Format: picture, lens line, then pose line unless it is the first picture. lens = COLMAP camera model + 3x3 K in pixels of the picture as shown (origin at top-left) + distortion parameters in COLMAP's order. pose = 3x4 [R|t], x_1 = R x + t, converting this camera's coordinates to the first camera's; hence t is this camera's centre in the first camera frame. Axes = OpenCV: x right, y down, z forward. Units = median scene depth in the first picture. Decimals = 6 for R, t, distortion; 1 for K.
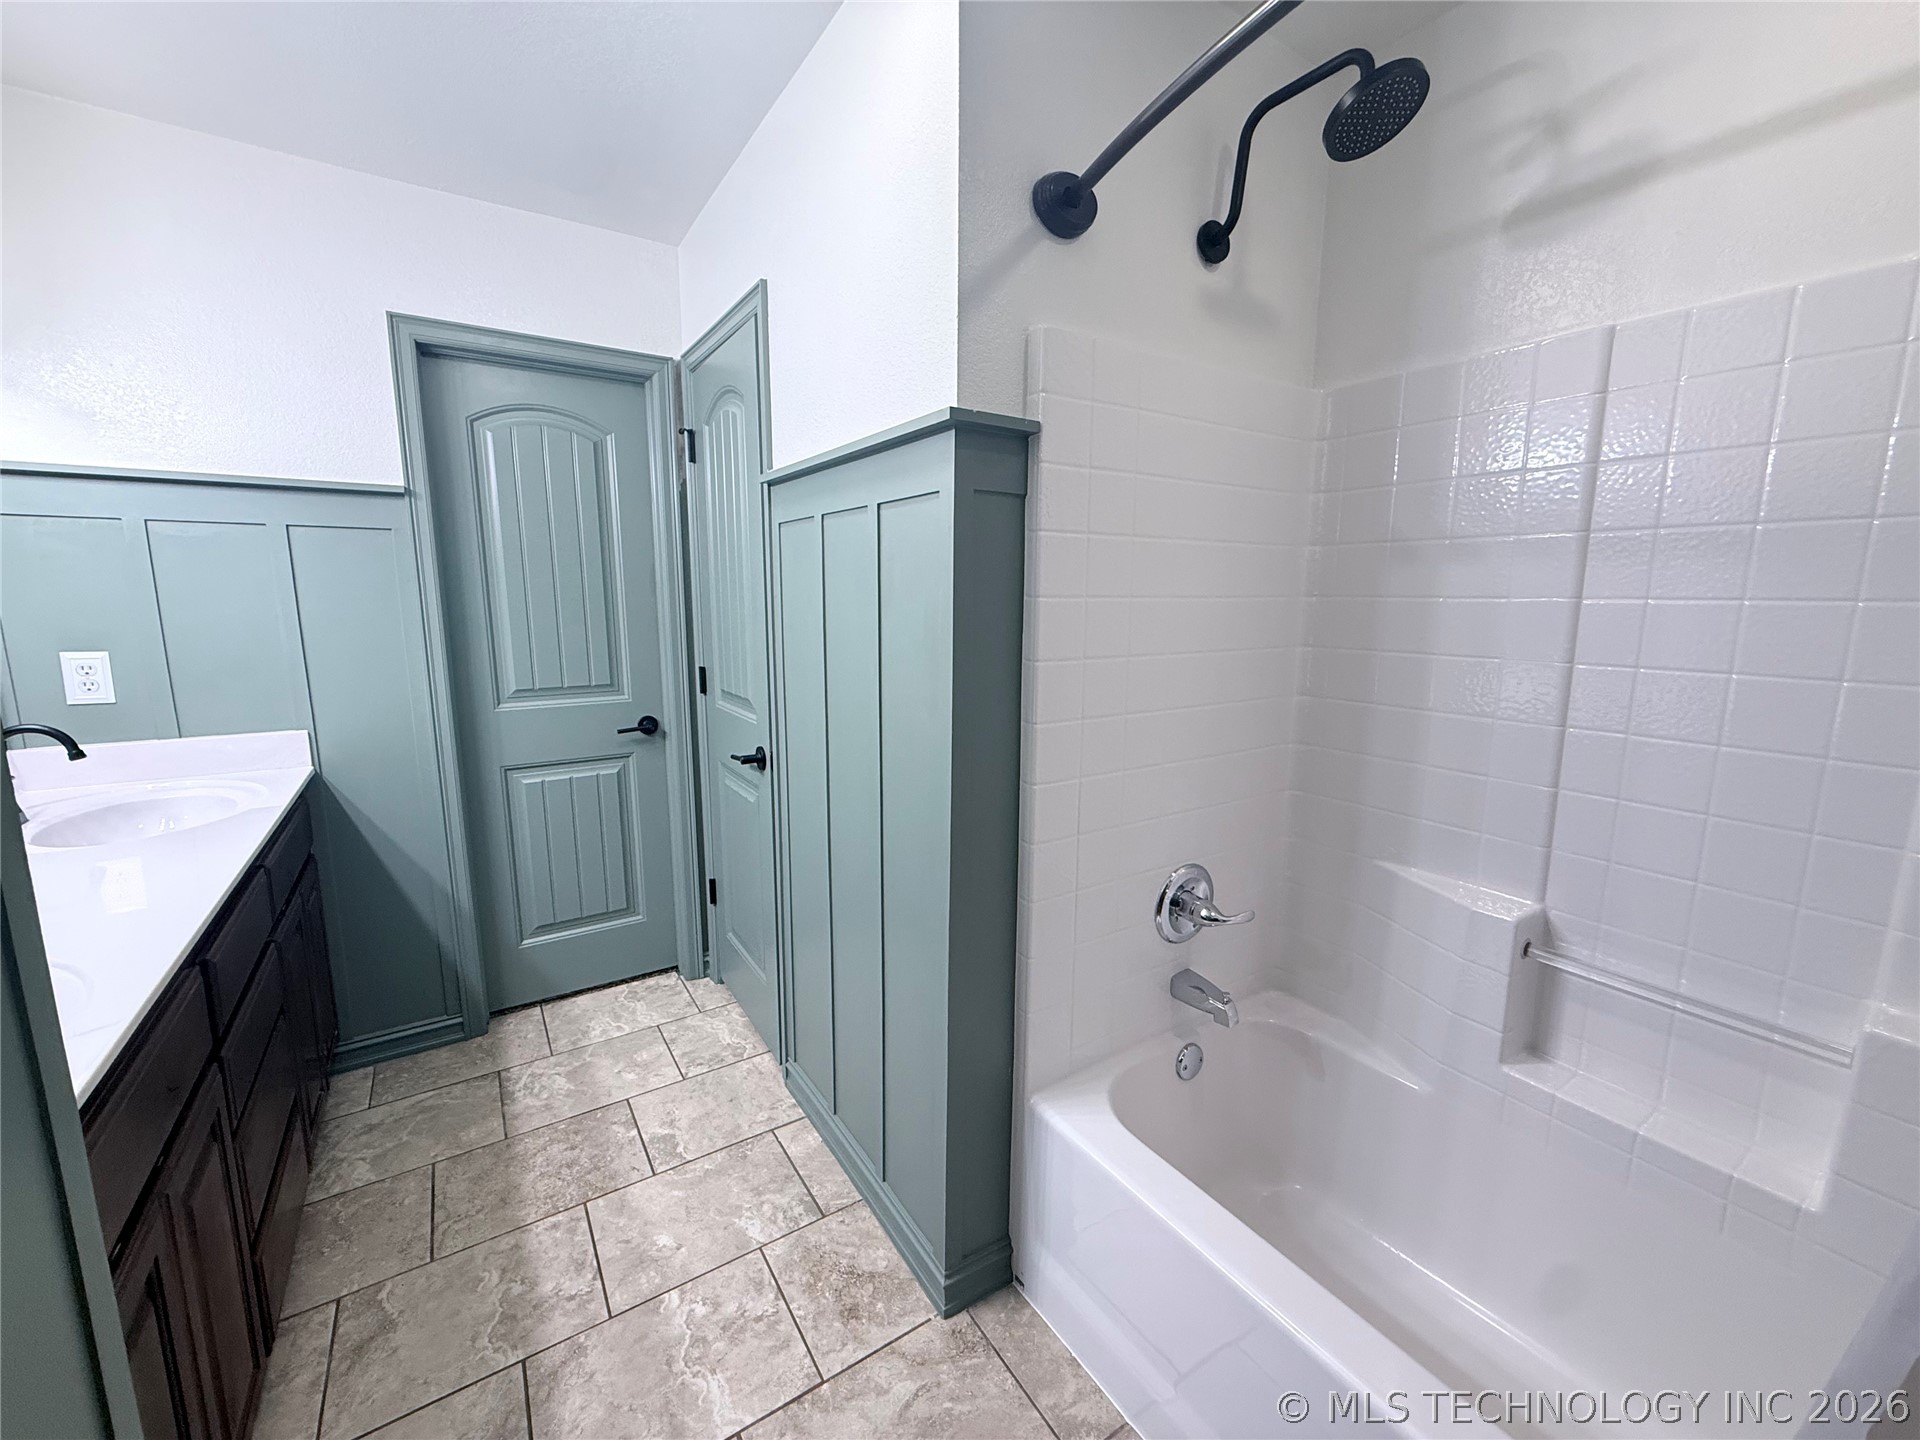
lens RADIAL K [[766.9, 0, 959.4], [0, 766.9, 718.4], [0, 0, 1]] dist [-0.003549, 0.000072]
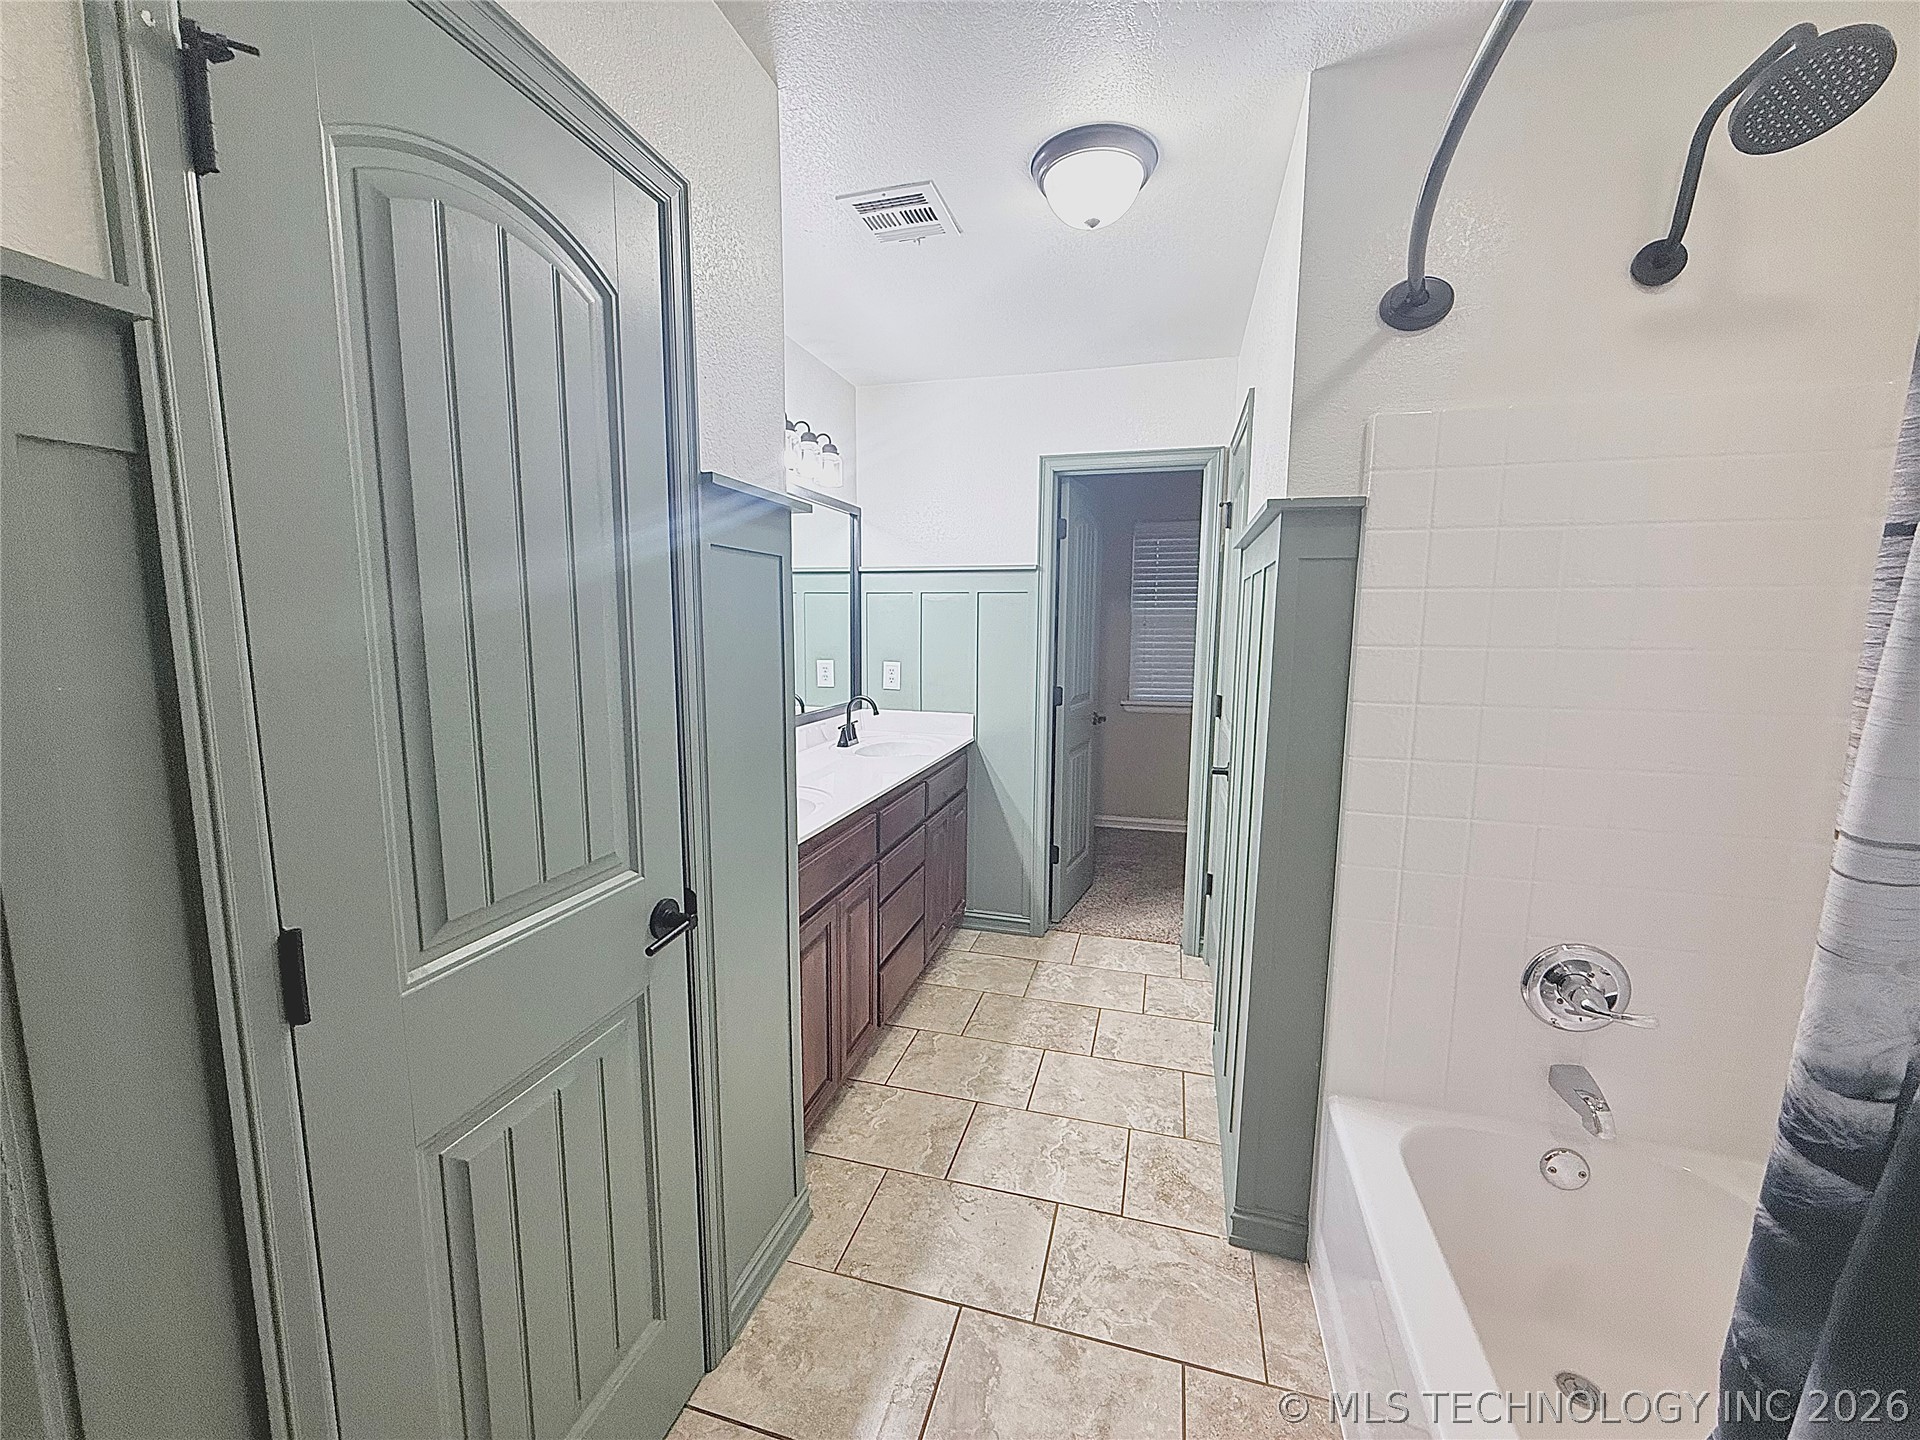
lens RADIAL K [[766.9, 0, 953.7], [0, 766.9, 721.4], [0, 0, 1]] dist [-0.003549, 0.000072]
pose [[0.653931, 0.095760, -0.750469, 0.471387], [-0.125364, 0.991959, 0.017337, 0.007096], [0.746095, 0.082745, 0.660678, -0.163353]]
